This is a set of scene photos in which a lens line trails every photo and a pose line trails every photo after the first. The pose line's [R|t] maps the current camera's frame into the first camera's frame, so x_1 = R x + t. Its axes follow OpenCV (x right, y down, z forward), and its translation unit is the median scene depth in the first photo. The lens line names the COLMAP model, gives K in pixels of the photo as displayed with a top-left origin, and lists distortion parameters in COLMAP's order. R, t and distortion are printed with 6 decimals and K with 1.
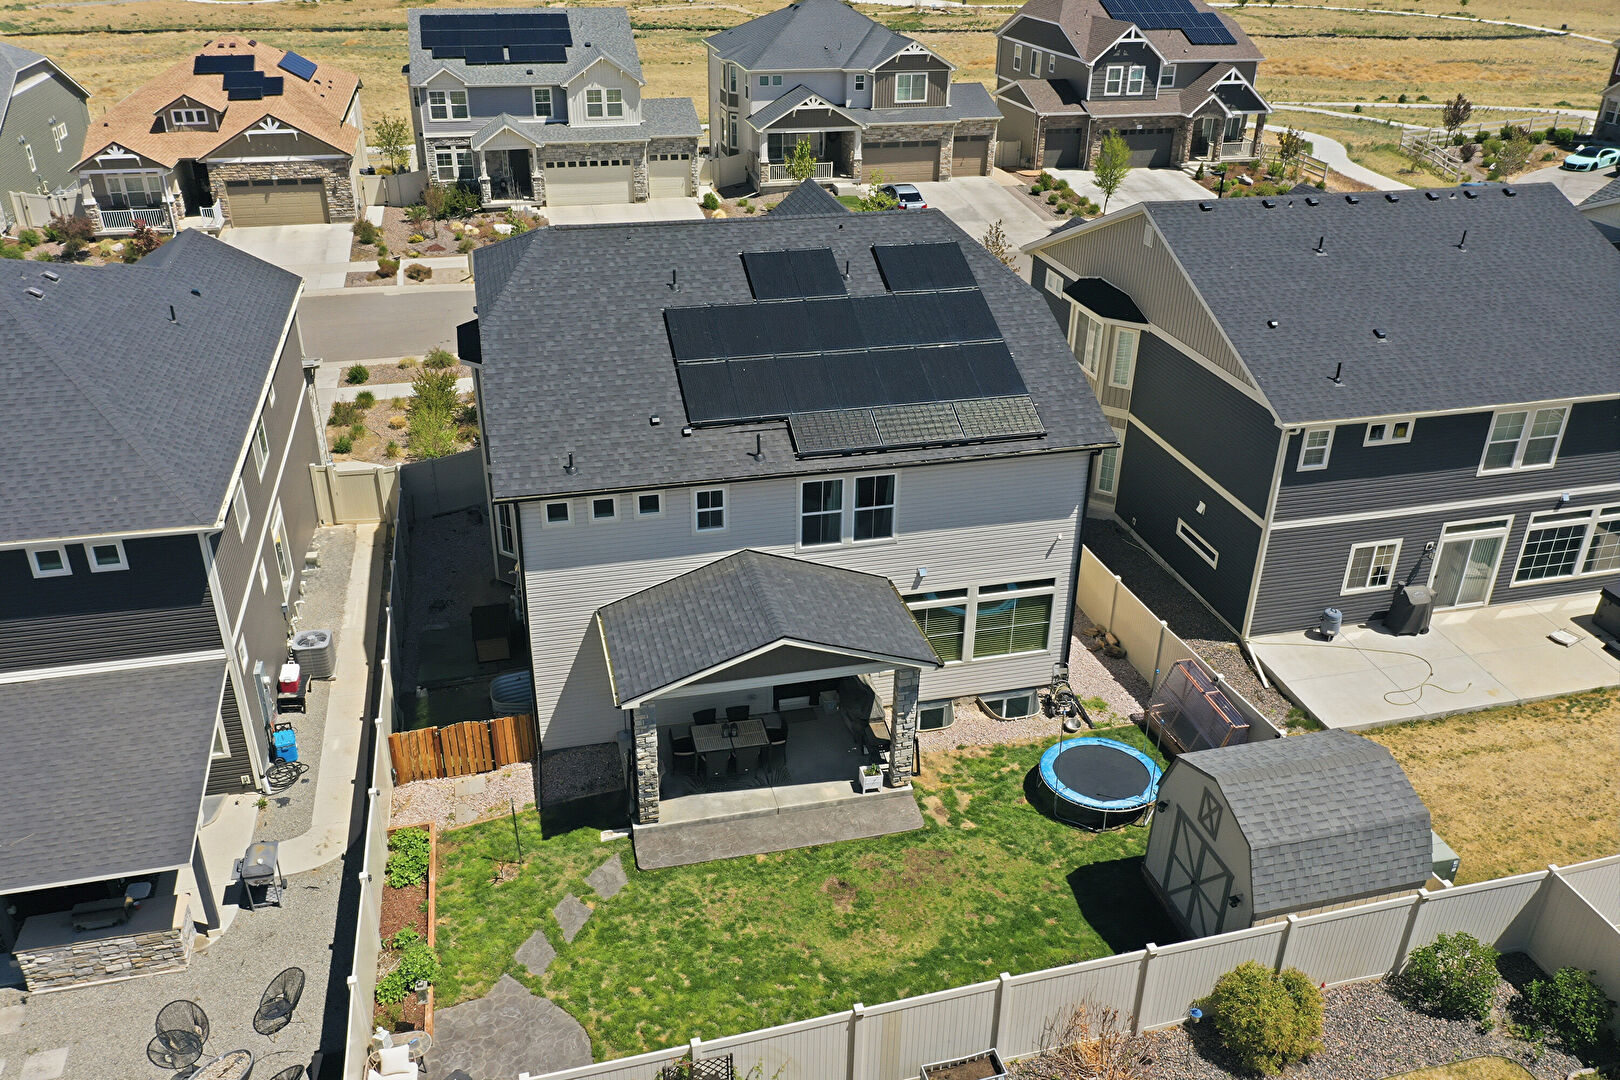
lens RADIAL K [[1269.5, 0, 809.9], [0, 1269.5, 535.6], [0, 0, 1]] dist [0.001329, -0.003597]
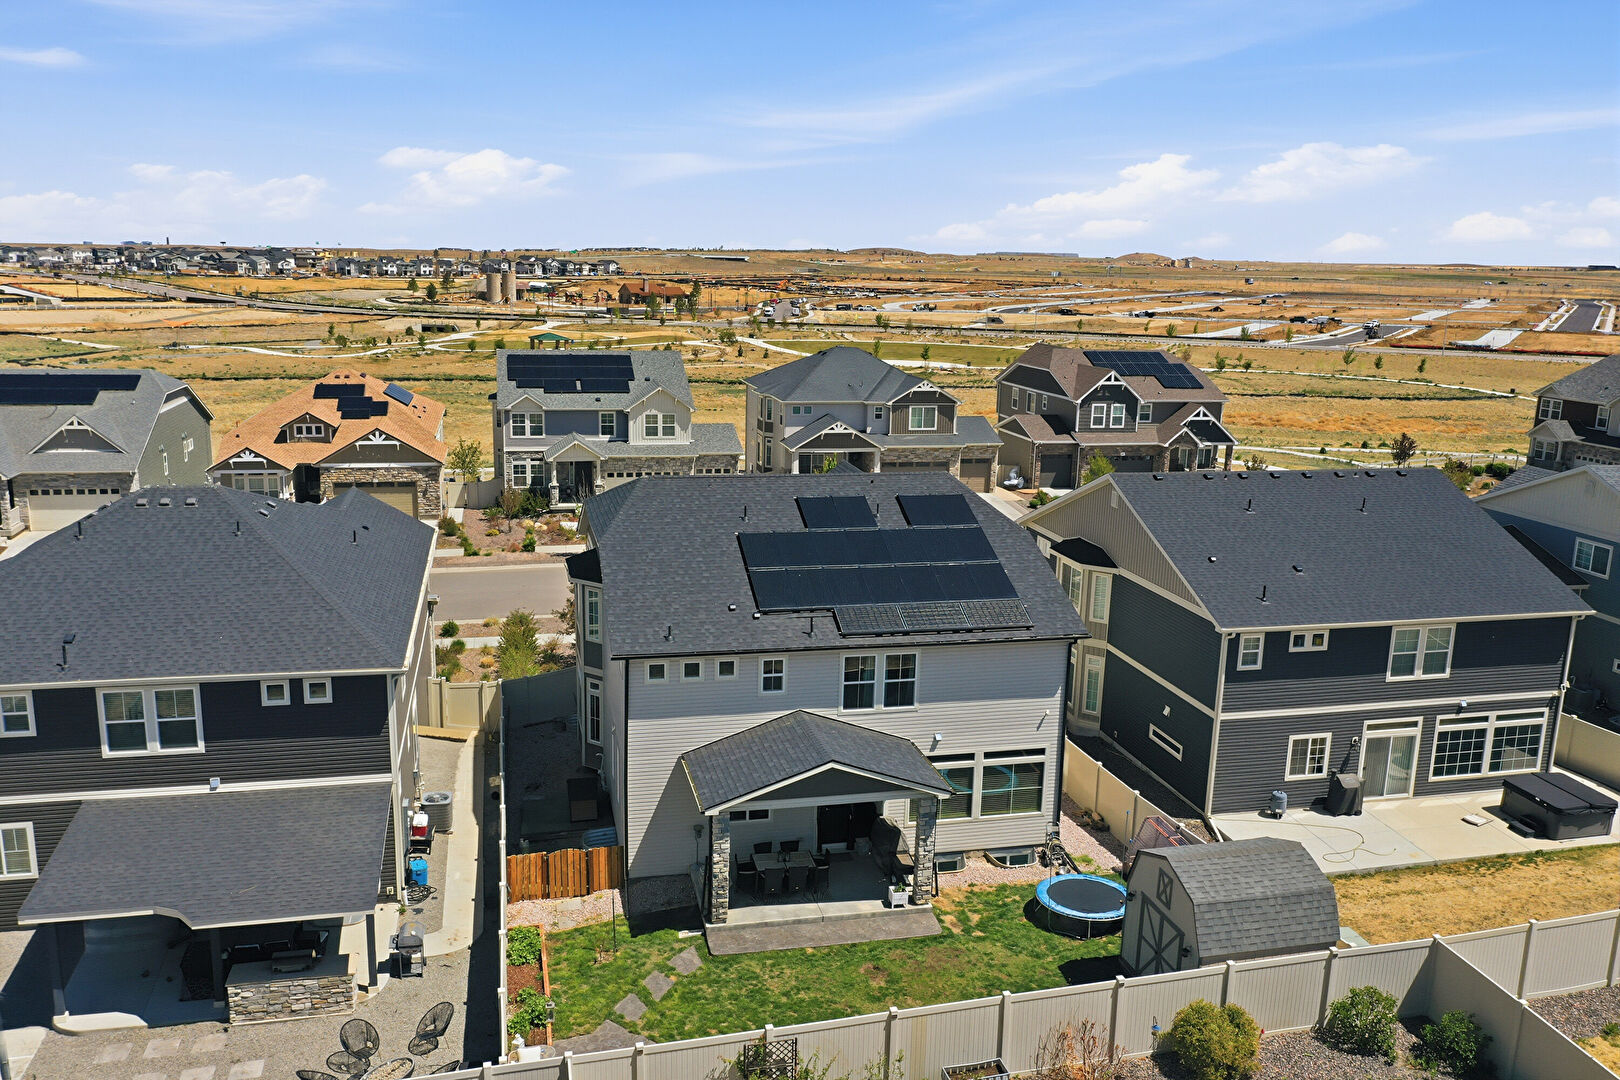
lens RADIAL K [[1272.9, 0, 810.0], [0, 1272.9, 540.0], [0, 0, 1]] dist [-0.006887, -0.010701]
pose [[0.999858, 0.013130, -0.010590, -0.023780], [-0.015448, 0.964875, -0.262255, 0.150654], [0.006774, 0.262381, 0.964940, -0.229485]]
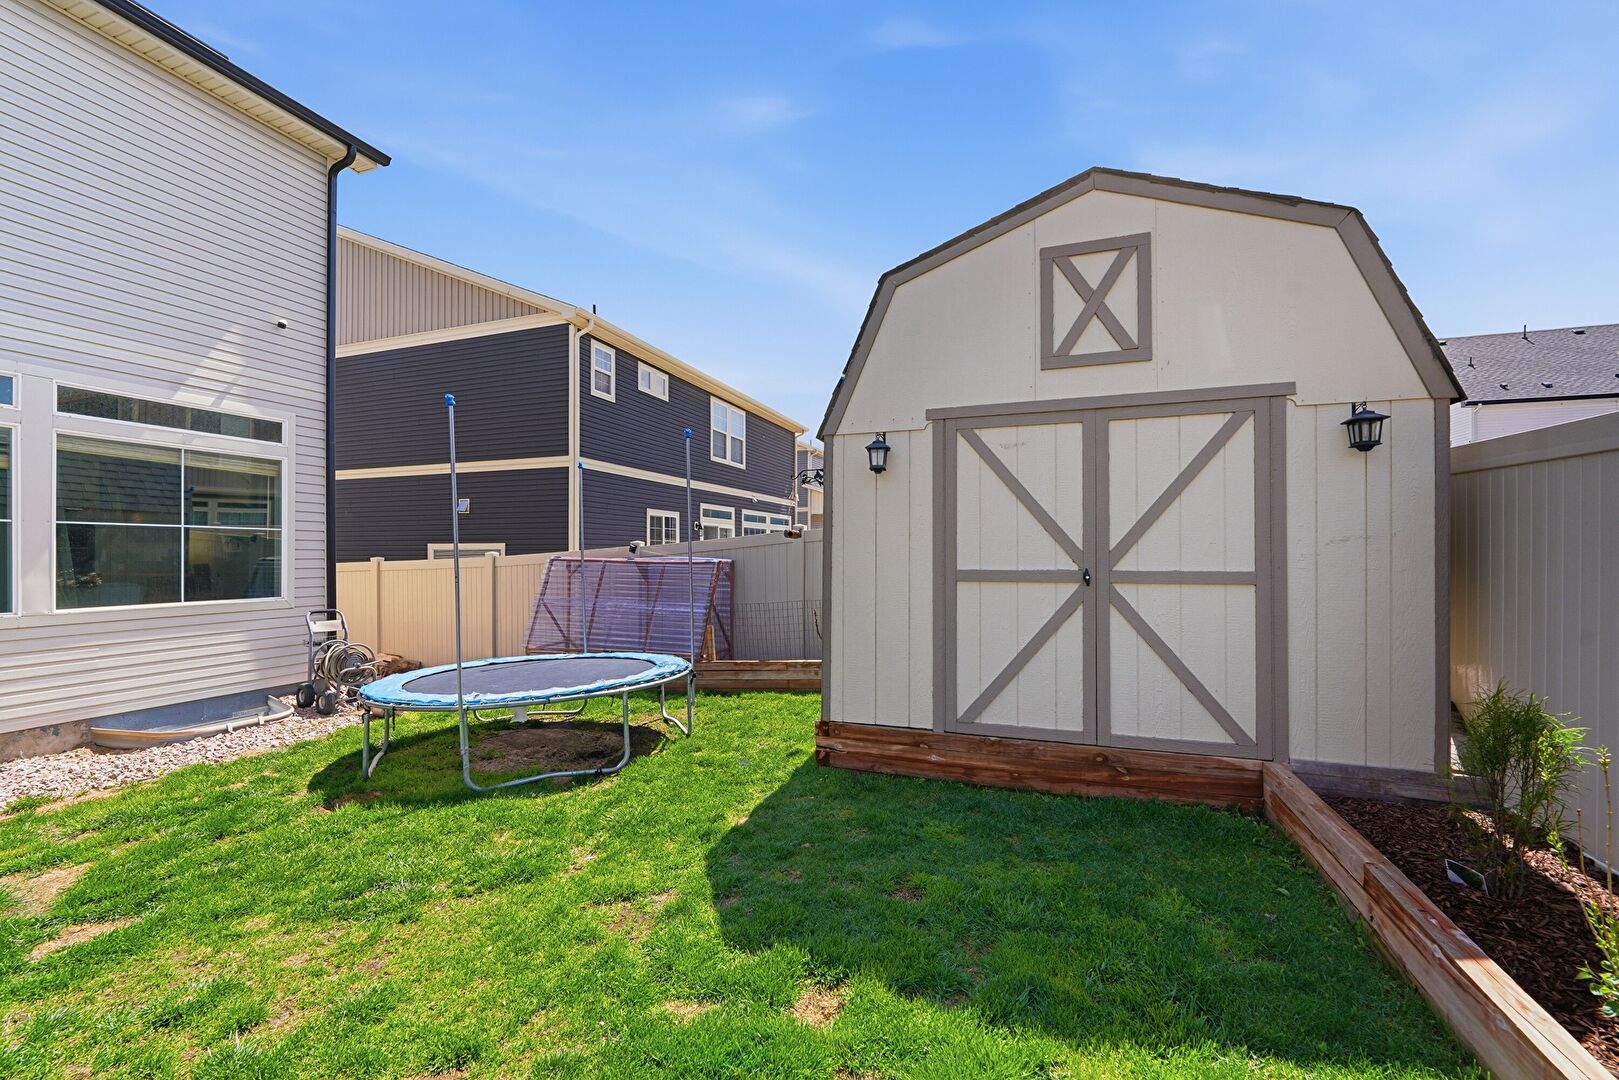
lens RADIAL K [[669.7, 0, 800.4], [0, 669.7, 555.4], [0, 0, 1]] dist [-0.003451, -0.003524]
pose [[0.559810, -0.014744, 0.828490, 0.082596], [0.387070, 0.888704, -0.245727, 0.198003], [-0.732659, 0.458244, 0.503213, 0.676491]]
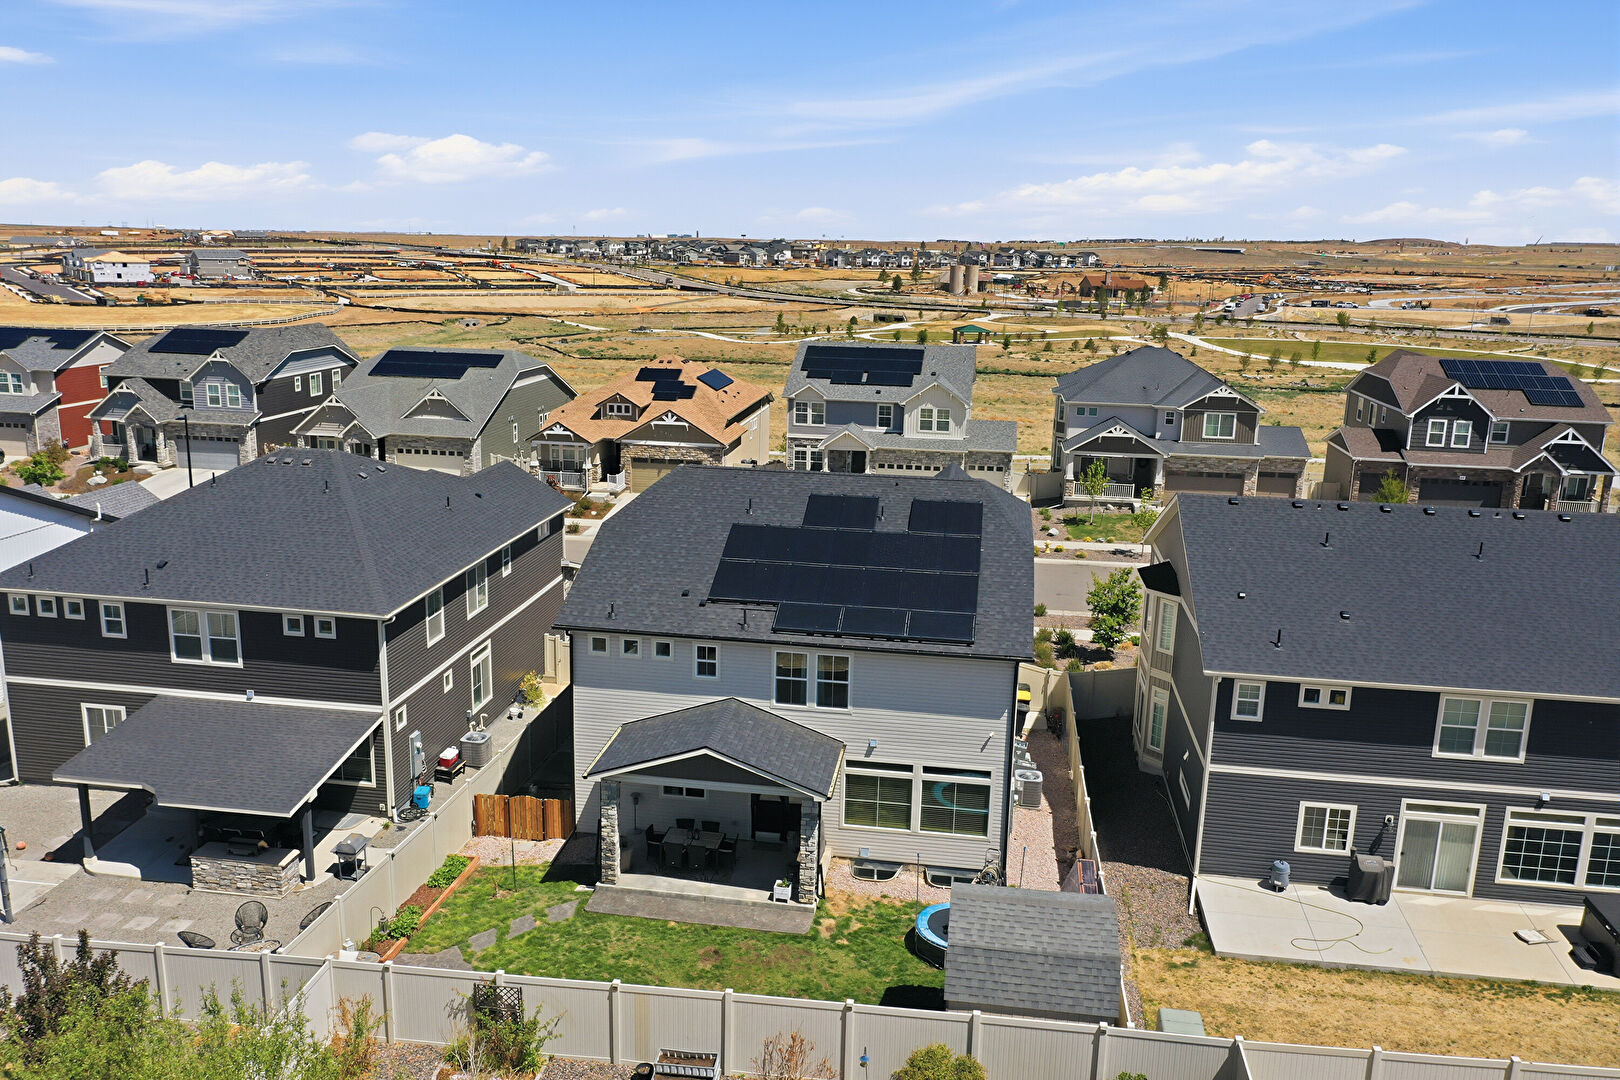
lens RADIAL K [[1273.4, 0, 810.0], [0, 1273.4, 540.0], [0, 0, 1]] dist [-0.003399, -0.005702]
pose [[0.923867, 0.094564, -0.370848, 0.415453], [-0.185802, 0.957962, -0.218600, 0.106532], [0.334587, 0.270861, 0.902600, -0.175228]]
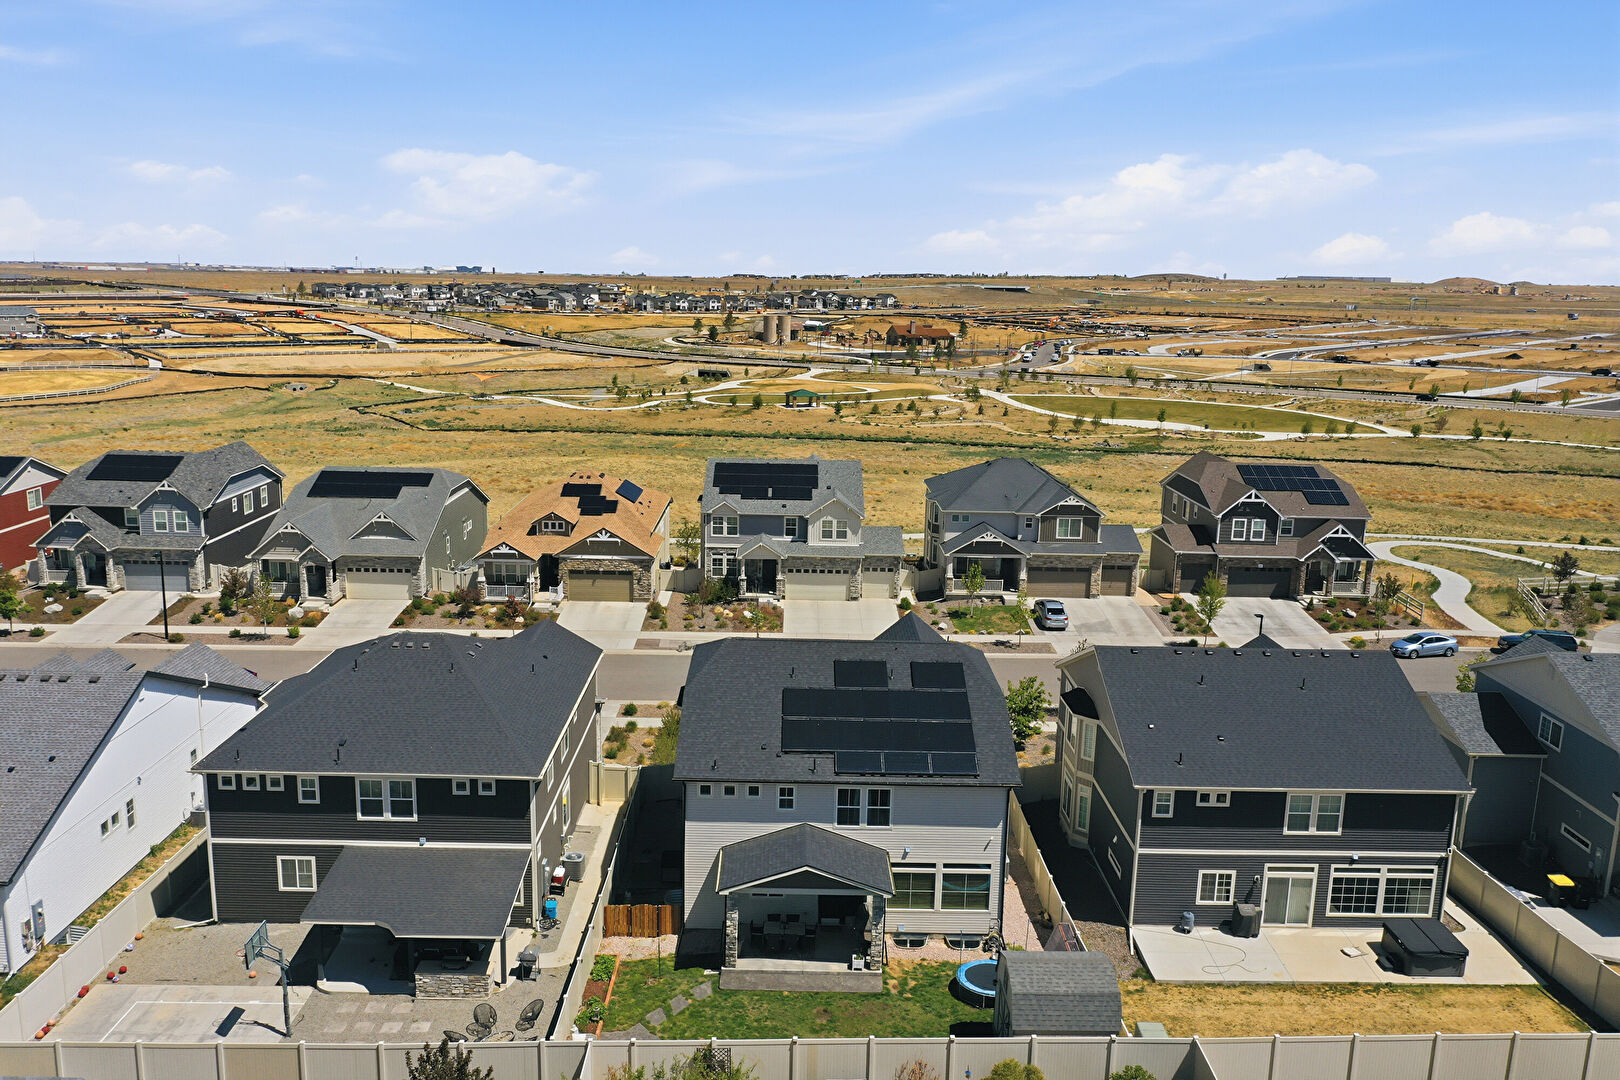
lens RADIAL K [[1273.4, 0, 810.0], [0, 1273.4, 540.0], [0, 0, 1]] dist [-0.003399, -0.005702]
pose [[0.972604, 0.054827, -0.225911, 0.287428], [-0.115248, 0.957681, -0.263751, 0.085384], [0.201890, 0.282561, 0.937763, -0.681443]]
